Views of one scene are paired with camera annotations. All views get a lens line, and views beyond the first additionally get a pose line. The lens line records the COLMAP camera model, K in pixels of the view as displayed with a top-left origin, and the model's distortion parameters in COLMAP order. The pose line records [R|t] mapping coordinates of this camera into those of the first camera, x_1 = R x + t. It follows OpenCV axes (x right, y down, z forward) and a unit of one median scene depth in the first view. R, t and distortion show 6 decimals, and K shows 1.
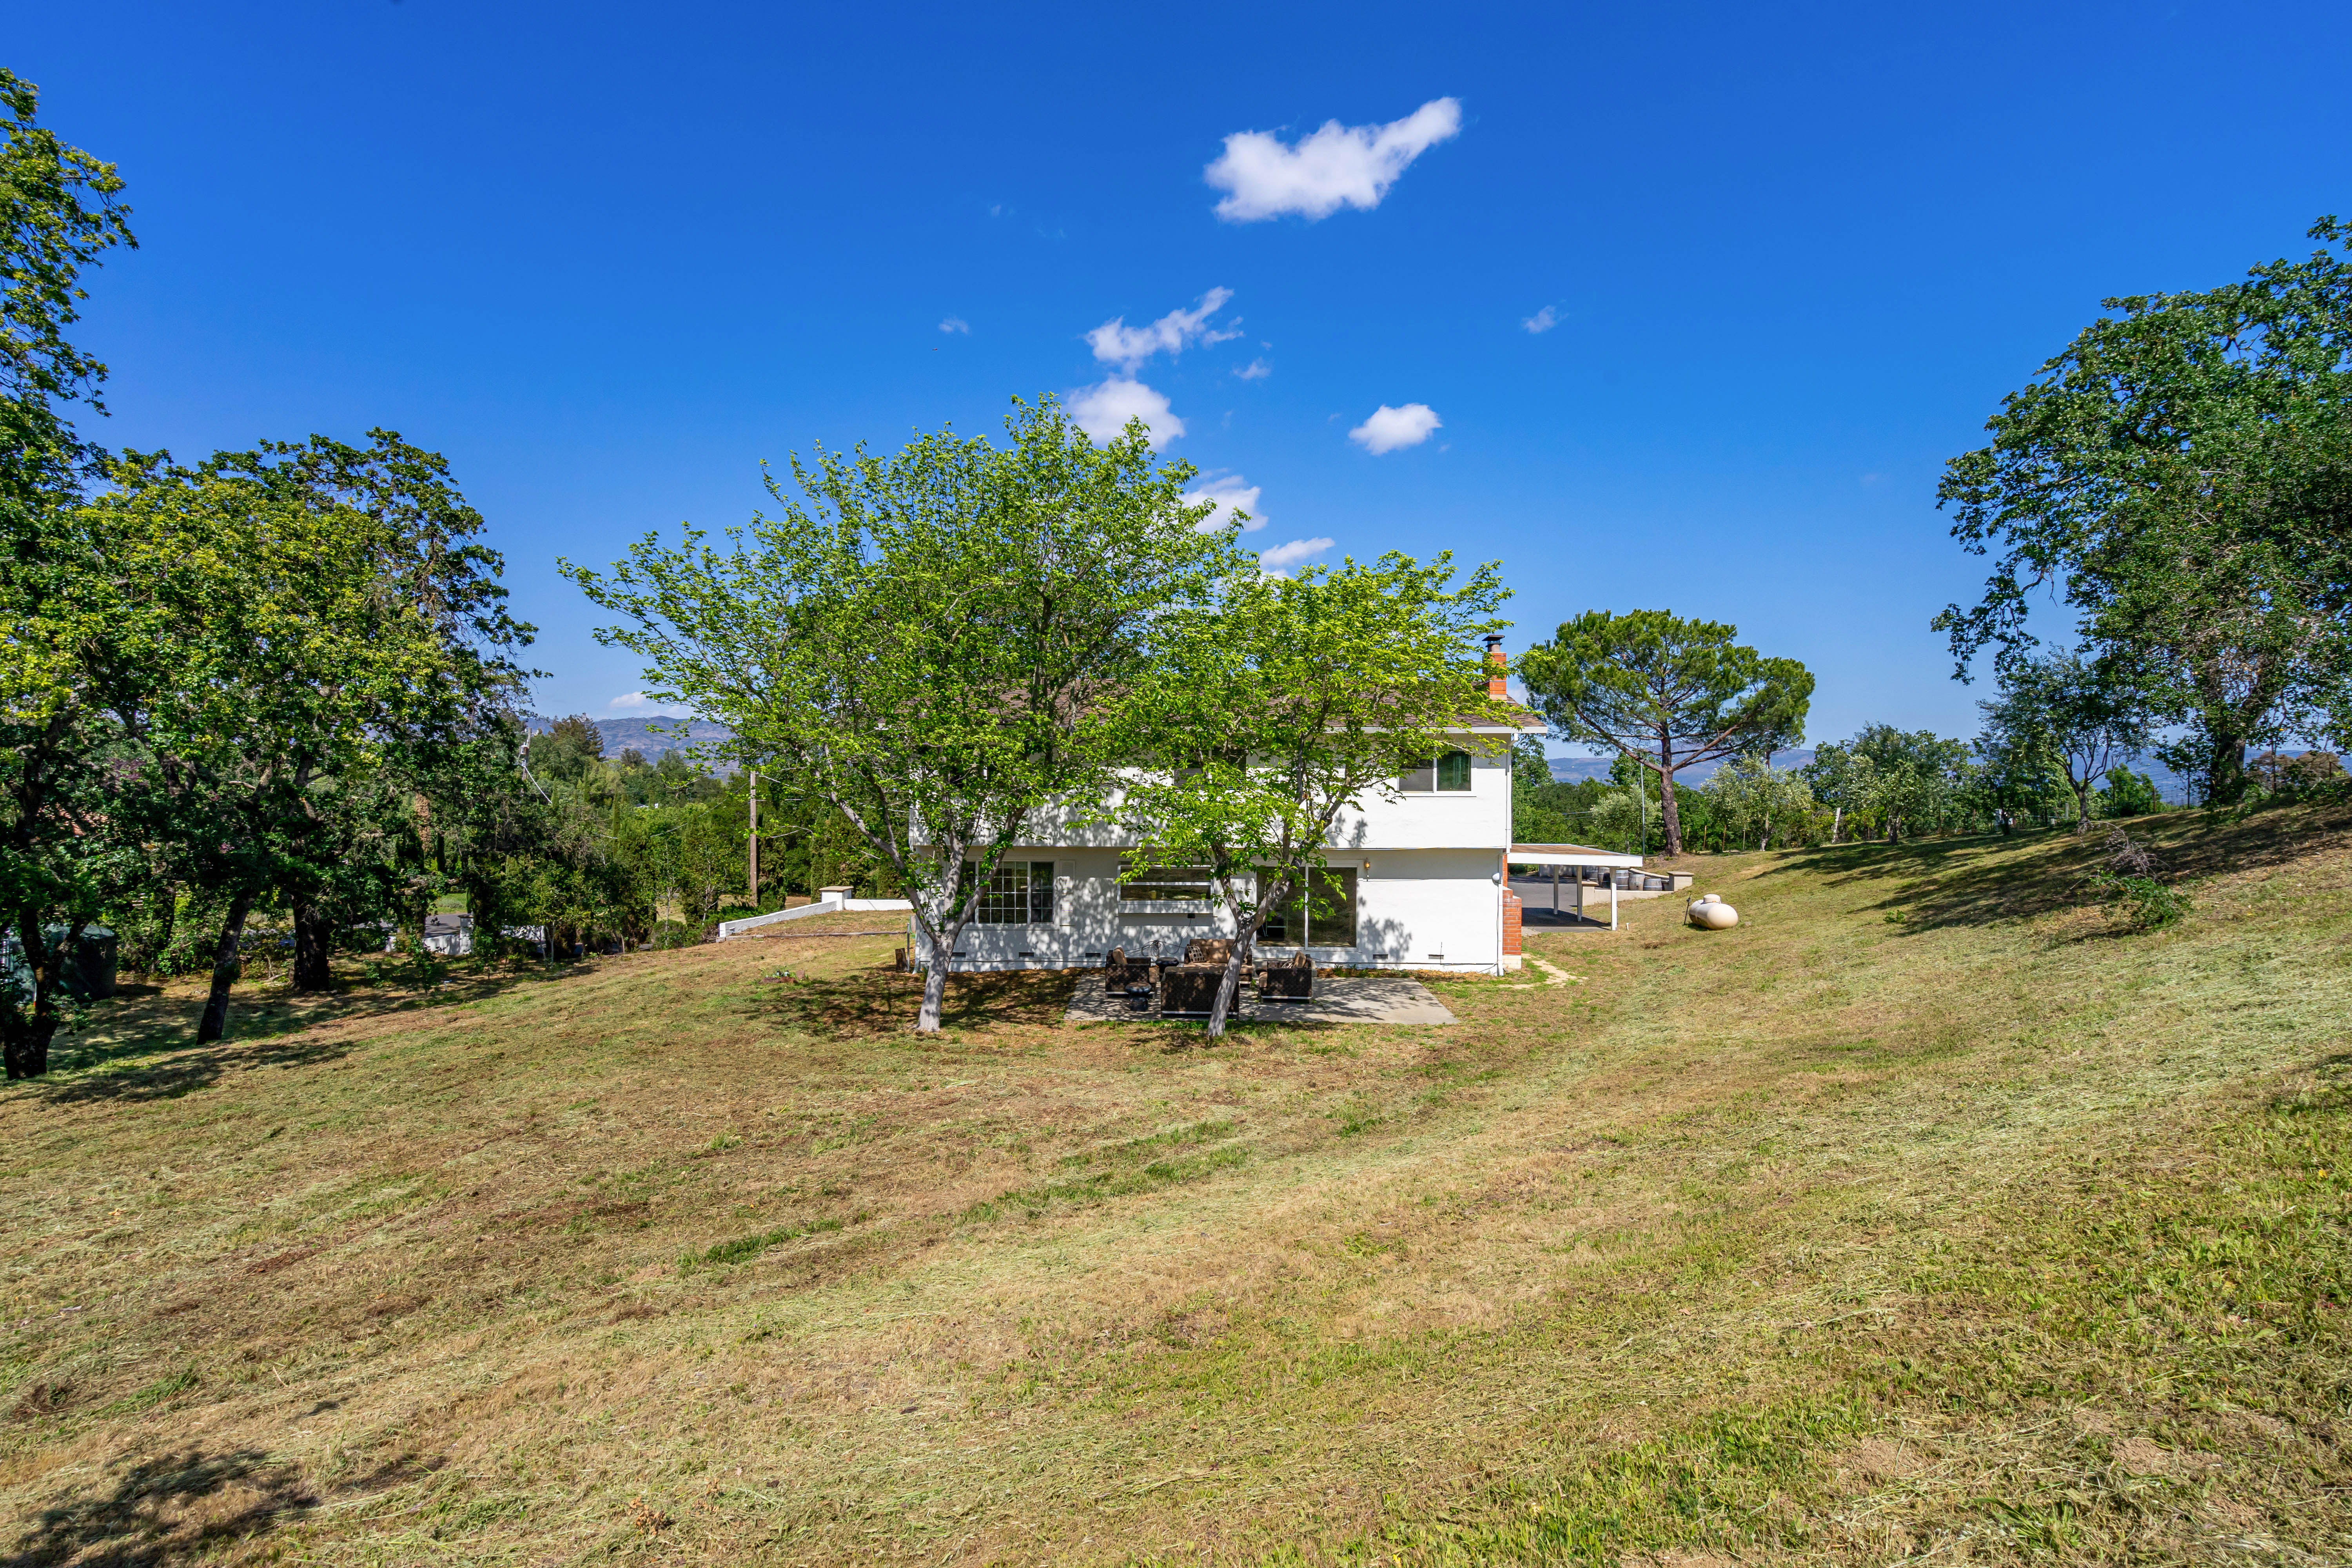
lens RADIAL K [[1062.3, 0, 1184.1], [0, 1062.3, 768.2], [0, 0, 1]] dist [0.000971, -0.000639]
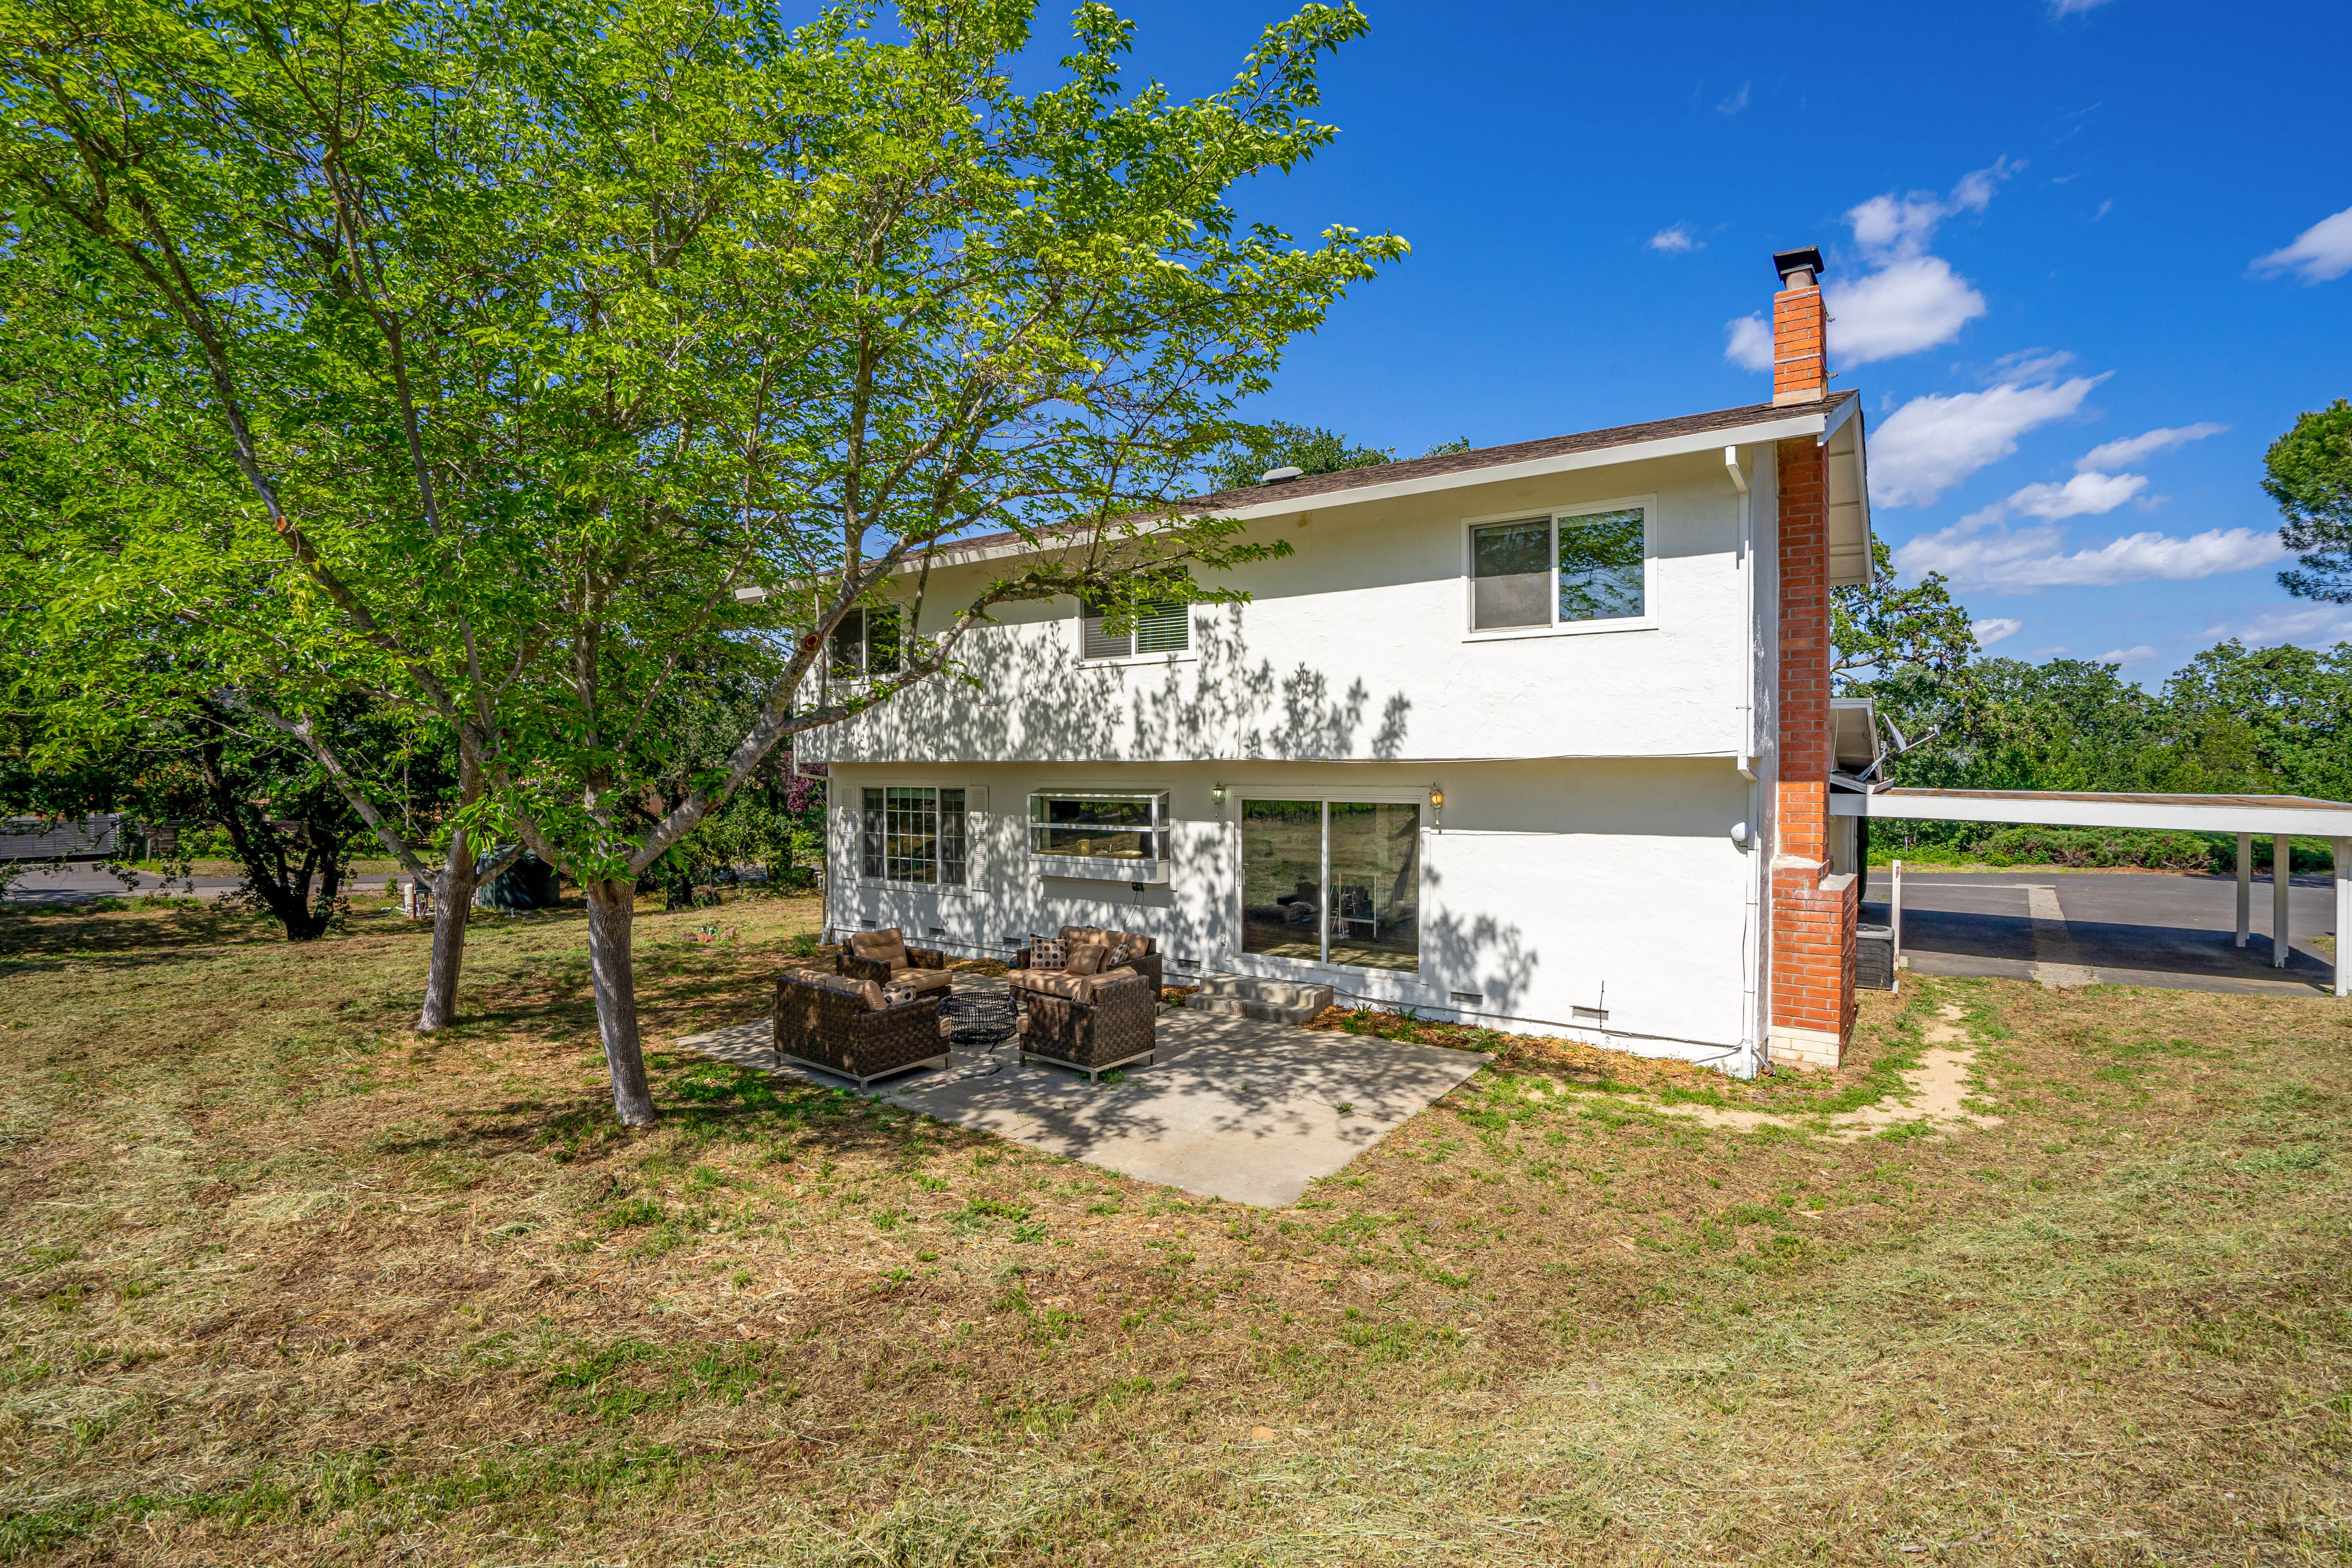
lens RADIAL K [[1074.0, 0, 1176.0], [0, 1074.0, 784.0], [0, 0, 1]] dist [-0.001858, -0.000229]
pose [[0.826651, -0.000501, -0.562715, 0.339214], [0.018401, 0.999489, 0.026143, 0.070979], [0.562415, -0.031966, 0.826237, 0.549447]]
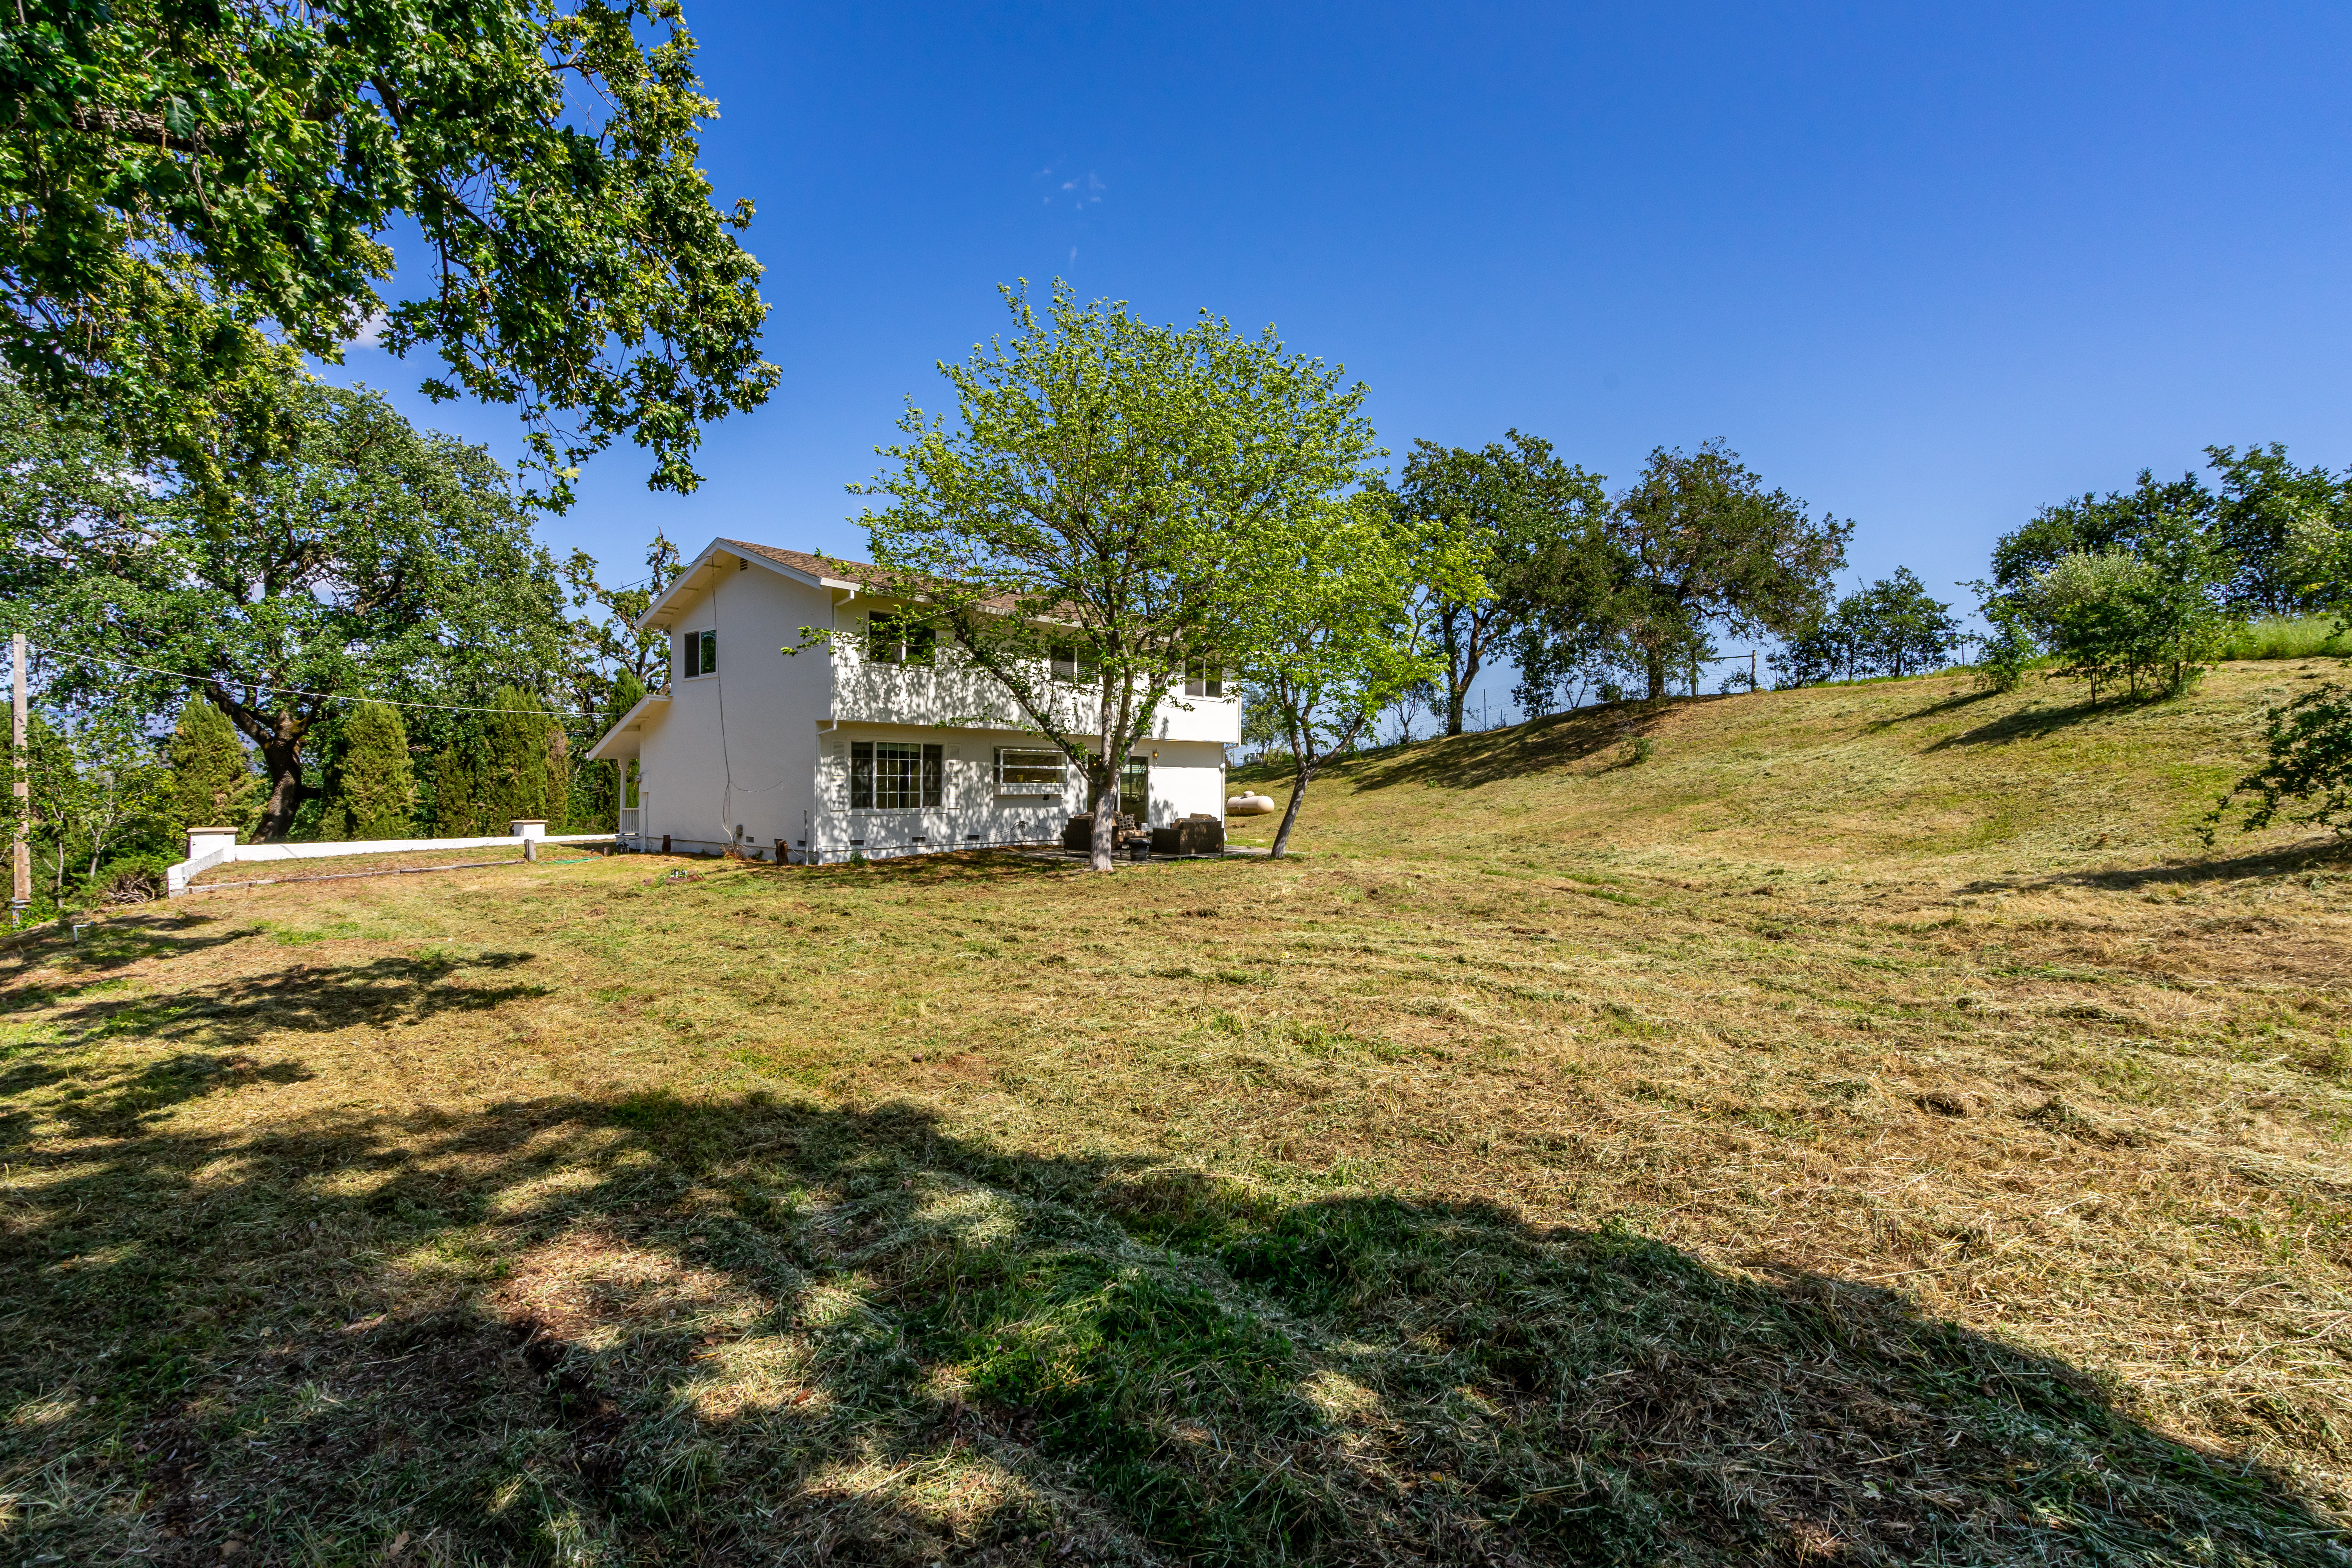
lens RADIAL K [[1062.3, 0, 1184.1], [0, 1062.3, 768.2], [0, 0, 1]] dist [0.000971, -0.000639]
pose [[0.642021, 0.012618, 0.766583, -0.745465], [-0.017542, 0.999845, -0.001765, 0.108261], [-0.766486, -0.012314, 0.642143, 0.189839]]
